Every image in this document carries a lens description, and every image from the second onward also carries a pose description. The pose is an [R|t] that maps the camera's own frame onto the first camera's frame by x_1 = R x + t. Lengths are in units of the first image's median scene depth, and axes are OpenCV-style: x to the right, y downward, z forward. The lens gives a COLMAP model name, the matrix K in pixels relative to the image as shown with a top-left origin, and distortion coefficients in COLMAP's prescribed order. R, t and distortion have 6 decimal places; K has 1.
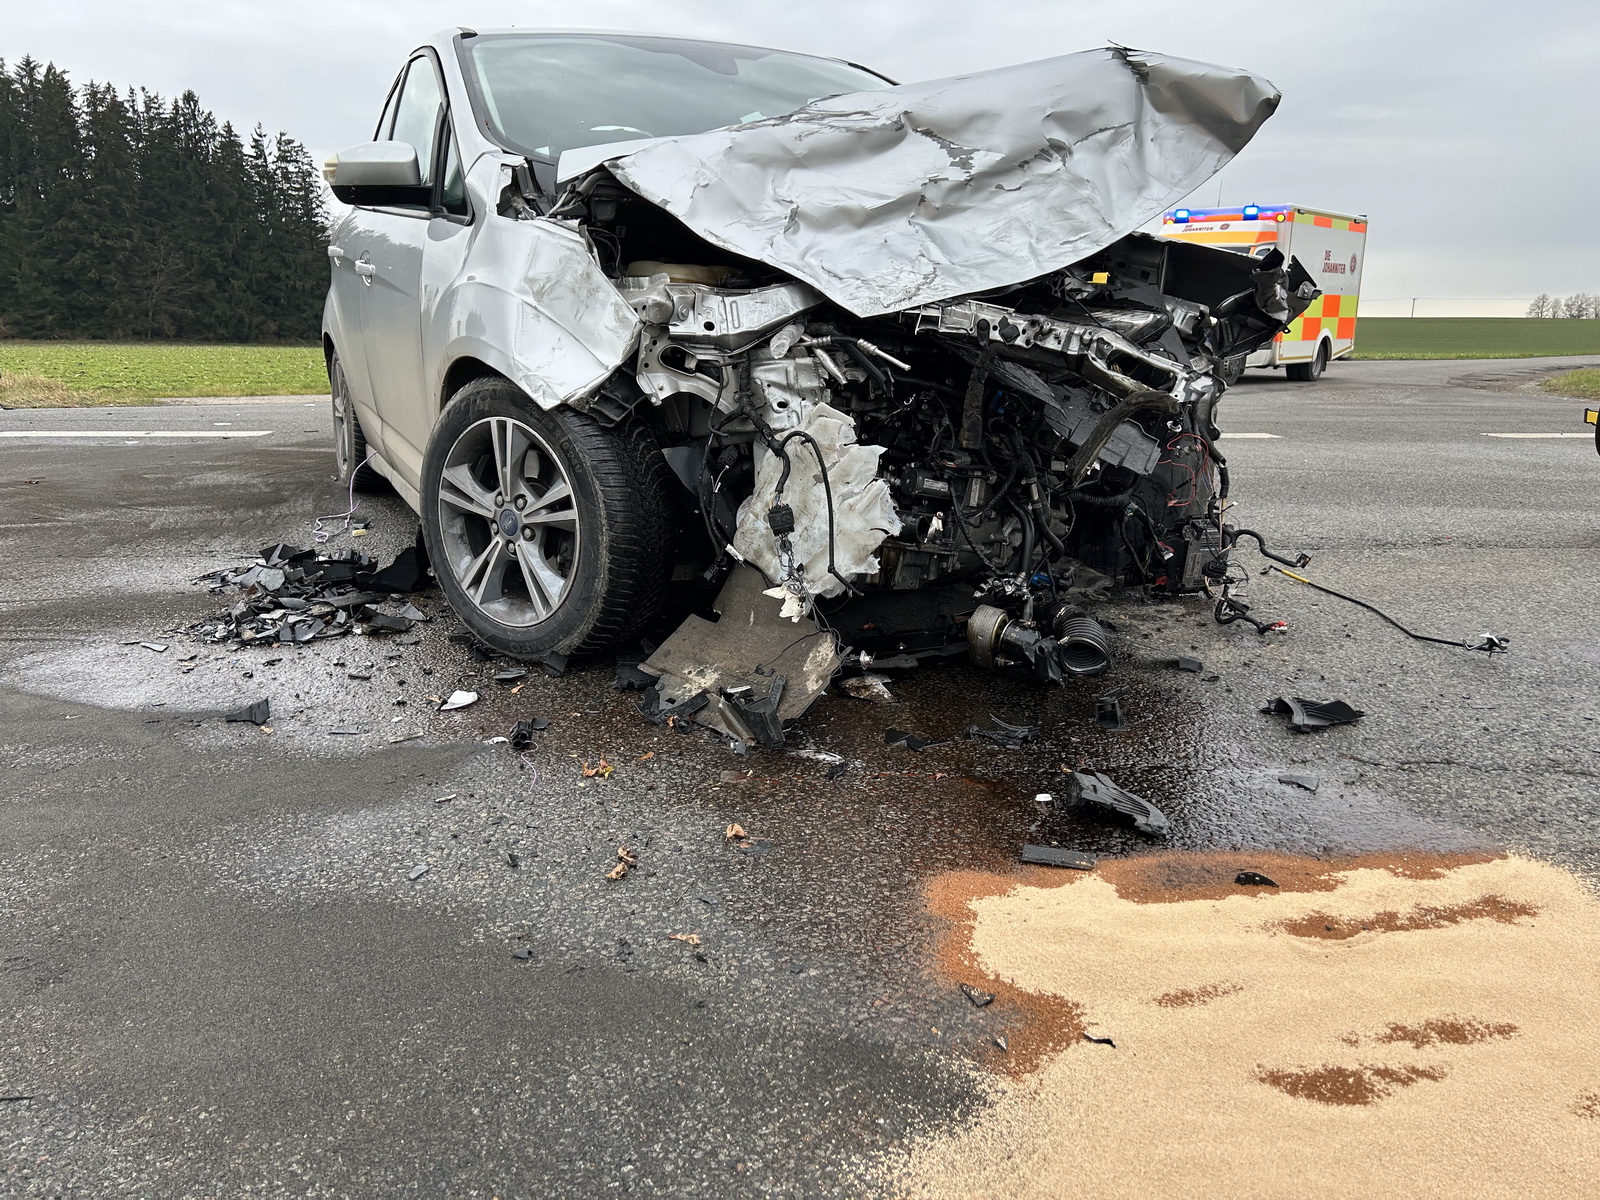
lens RADIAL K [[1236.7, 0, 774.4], [0, 1236.7, 601.7], [0, 0, 1]] dist [0.078559, -0.093074]
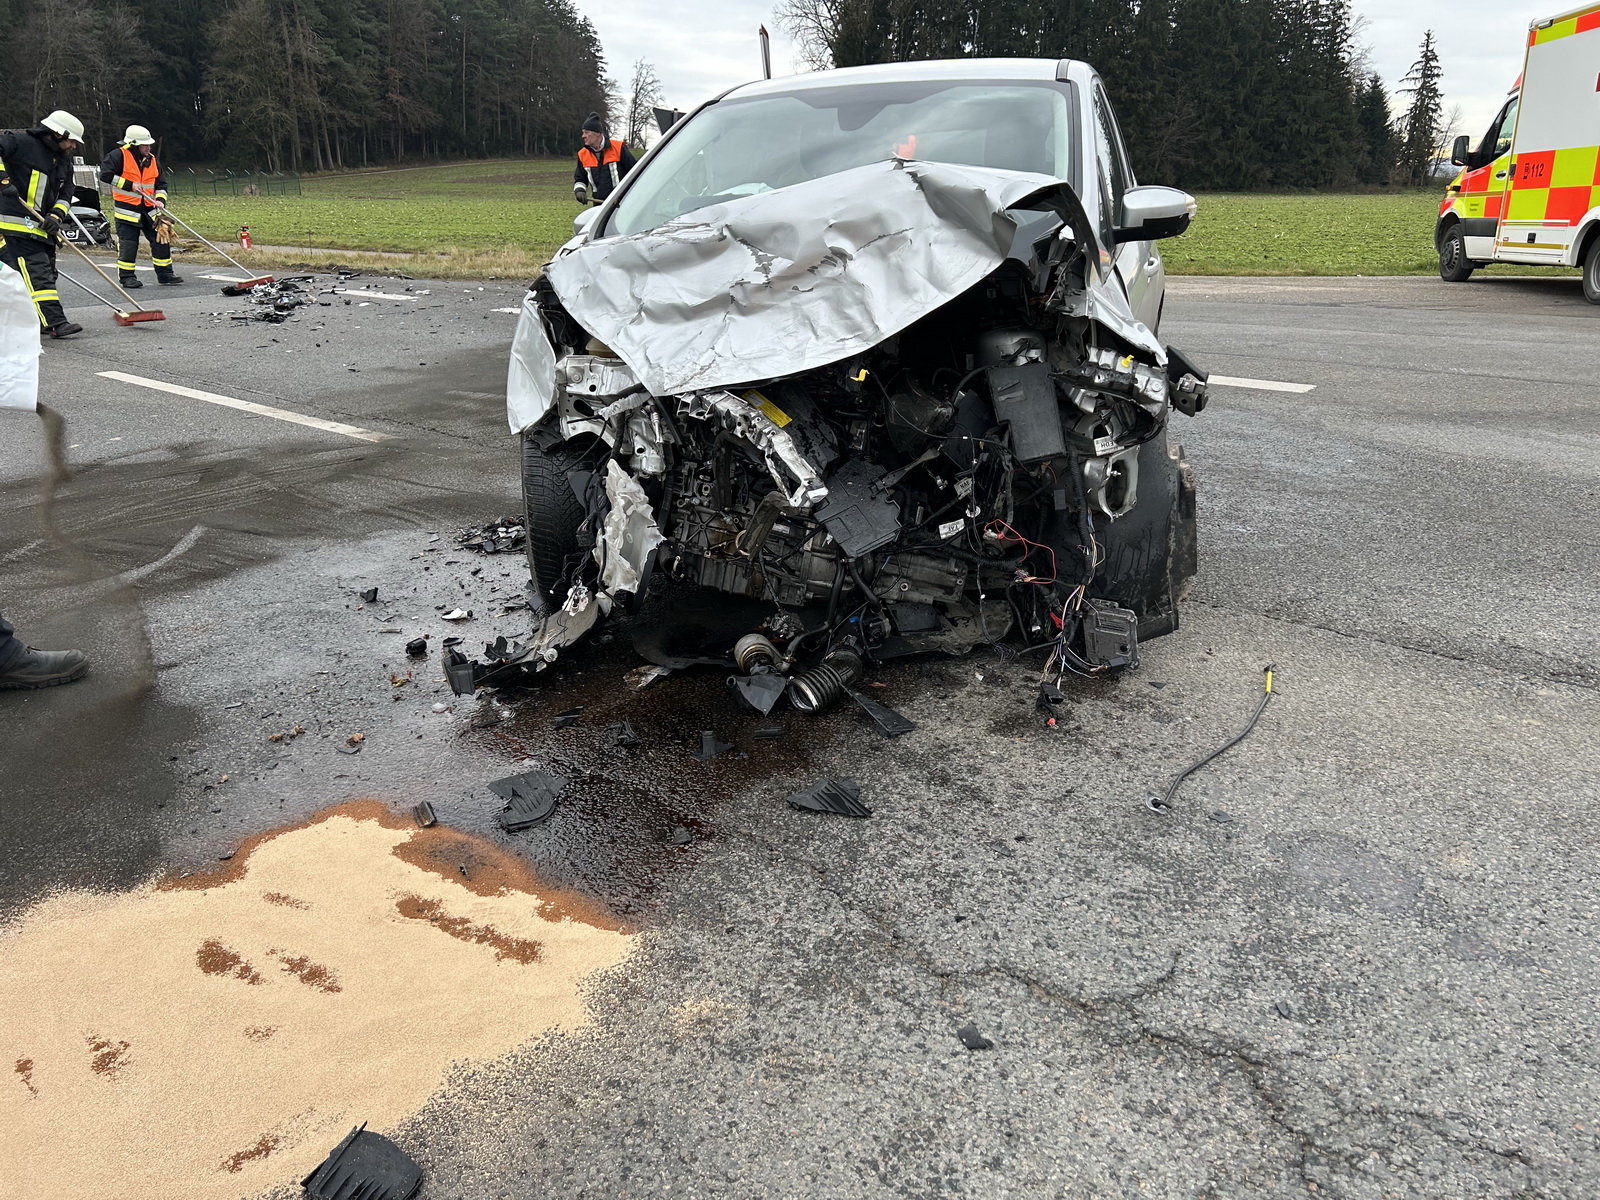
lens RADIAL K [[1236.7, 0, 774.4], [0, 1236.7, 601.7], [0, 0, 1]] dist [0.078559, -0.093074]
pose [[0.700294, 0.222471, -0.678303, 1.011581], [-0.134104, 0.974280, 0.181095, -0.255006], [0.701145, -0.035856, 0.712117, 0.156685]]
